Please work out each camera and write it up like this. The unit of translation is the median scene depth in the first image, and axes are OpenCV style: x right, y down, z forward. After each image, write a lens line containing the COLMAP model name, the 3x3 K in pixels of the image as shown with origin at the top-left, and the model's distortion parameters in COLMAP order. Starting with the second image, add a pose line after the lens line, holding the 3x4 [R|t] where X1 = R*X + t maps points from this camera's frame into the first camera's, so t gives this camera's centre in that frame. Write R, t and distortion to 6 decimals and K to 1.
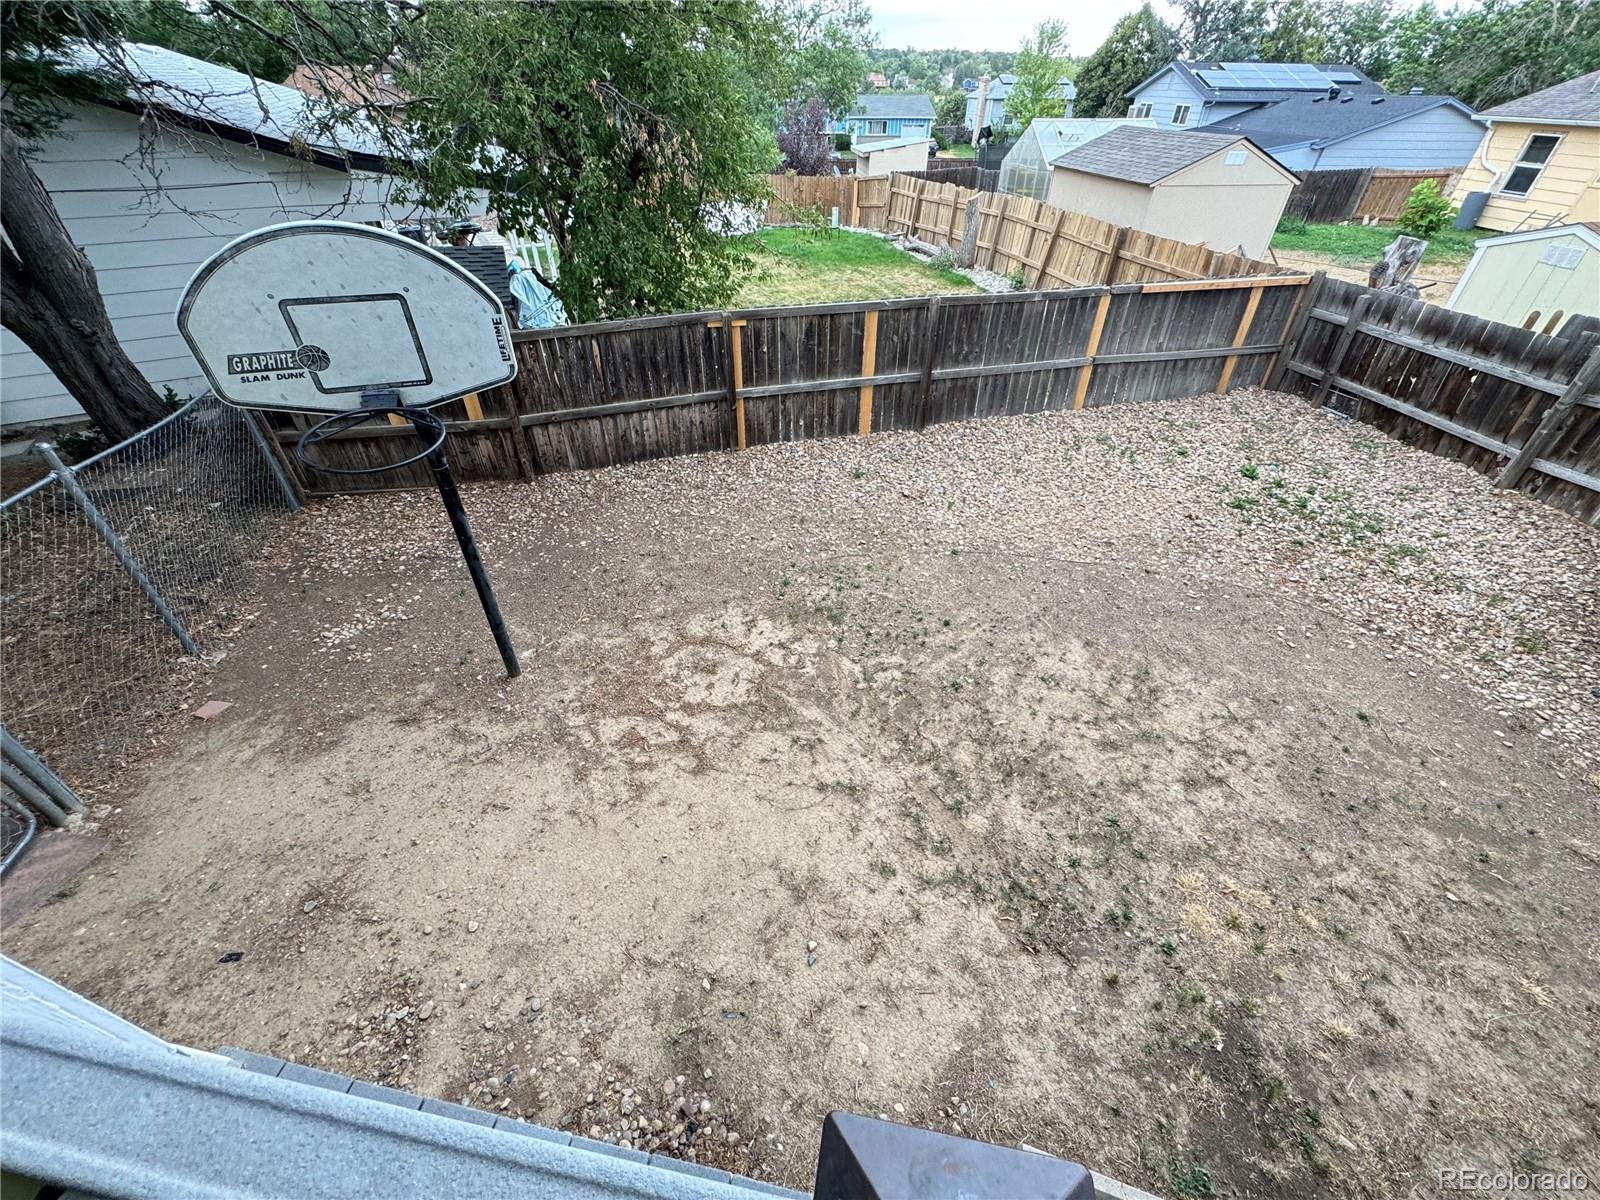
lens RADIAL K [[638.7, 0, 800.0], [0, 638.7, 600.0], [0, 0, 1]] dist [-0.000944, -0.000591]
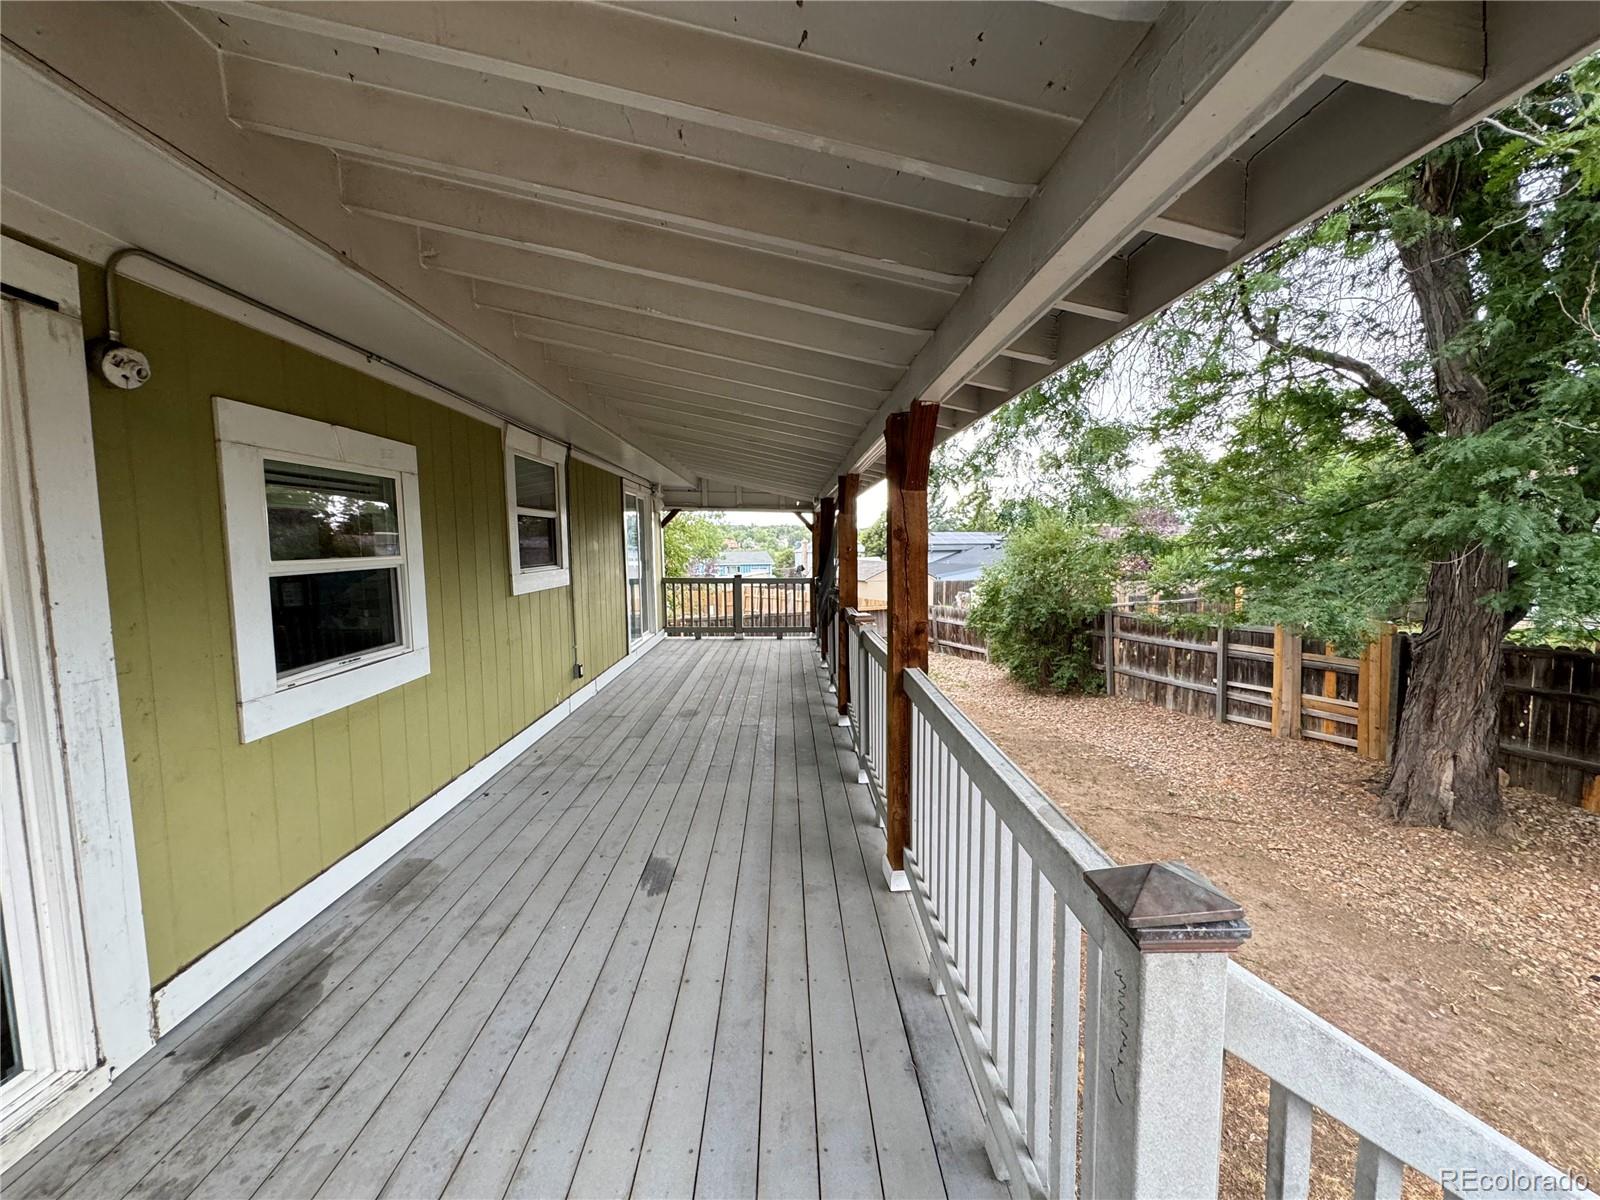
lens RADIAL K [[638.7, 0, 800.0], [0, 638.7, 600.0], [0, 0, 1]] dist [-0.000944, -0.000591]
pose [[0.979614, -0.035660, 0.197700, -0.134249], [0.140370, 0.825517, -0.546642, 0.817221], [-0.143712, 0.563249, 0.813694, -1.017633]]
